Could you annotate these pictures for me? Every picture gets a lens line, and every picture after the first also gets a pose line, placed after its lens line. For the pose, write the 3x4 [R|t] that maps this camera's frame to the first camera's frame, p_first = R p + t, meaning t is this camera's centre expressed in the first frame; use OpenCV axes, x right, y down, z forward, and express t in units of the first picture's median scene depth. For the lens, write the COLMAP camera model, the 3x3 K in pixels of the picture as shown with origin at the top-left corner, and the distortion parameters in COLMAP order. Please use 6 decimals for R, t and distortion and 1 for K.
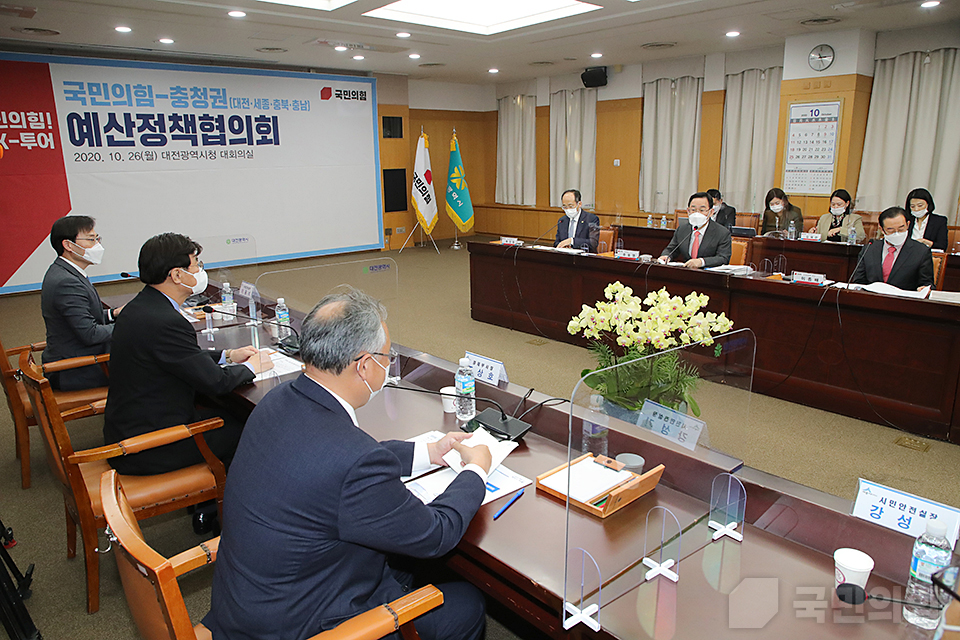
lens RADIAL K [[648.9, 0, 483.5], [0, 648.9, 320.0], [0, 0, 1]] dist [-0.077033, 0.033383]
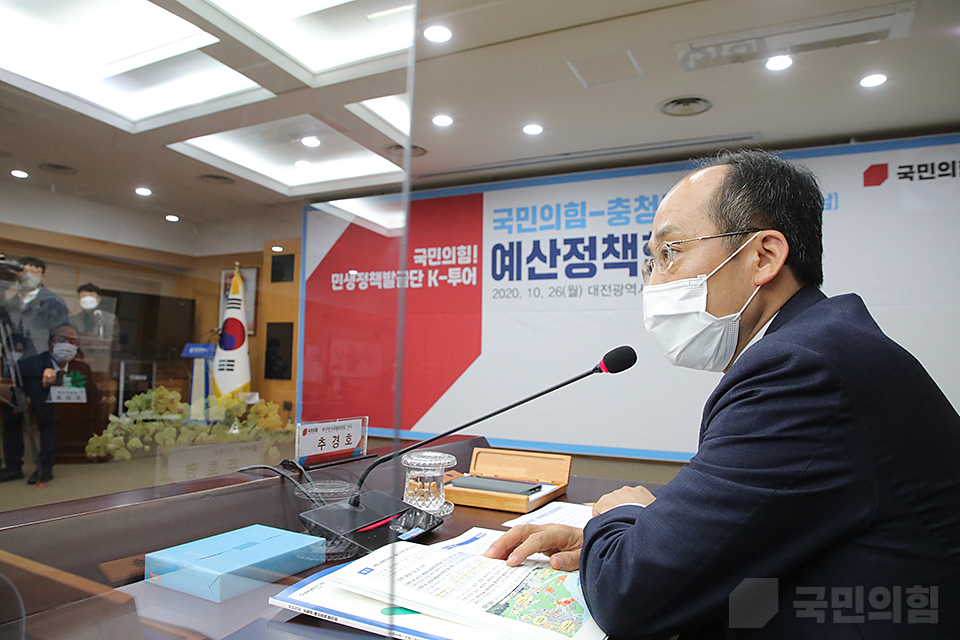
lens RADIAL K [[648.9, 0, 483.5], [0, 648.9, 320.0], [0, 0, 1]] dist [-0.077033, 0.033383]
pose [[0.377341, -0.031634, -0.925534, 0.145211], [-0.239663, 0.962033, -0.130592, -0.100506], [0.894525, 0.271094, 0.355433, 0.645003]]
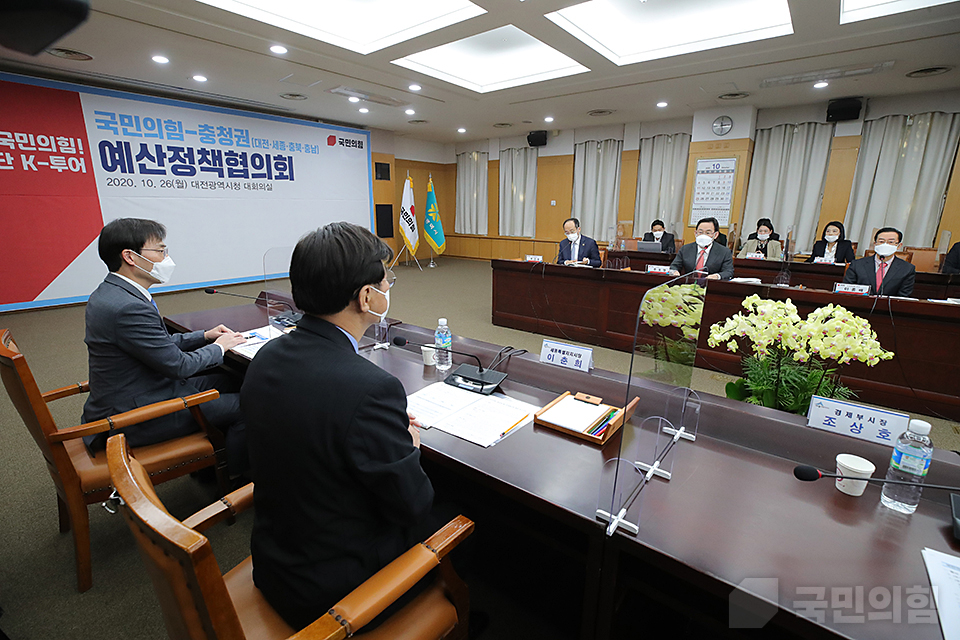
lens RADIAL K [[435.8, 0, 477.8], [0, 435.8, 313.9], [0, 0, 1]] dist [-0.048633, 0.012580]
pose [[0.986006, -0.017773, 0.165762, -0.132322], [0.018657, 0.999819, -0.003776, -0.013953], [-0.165665, 0.006816, 0.986159, 0.164327]]
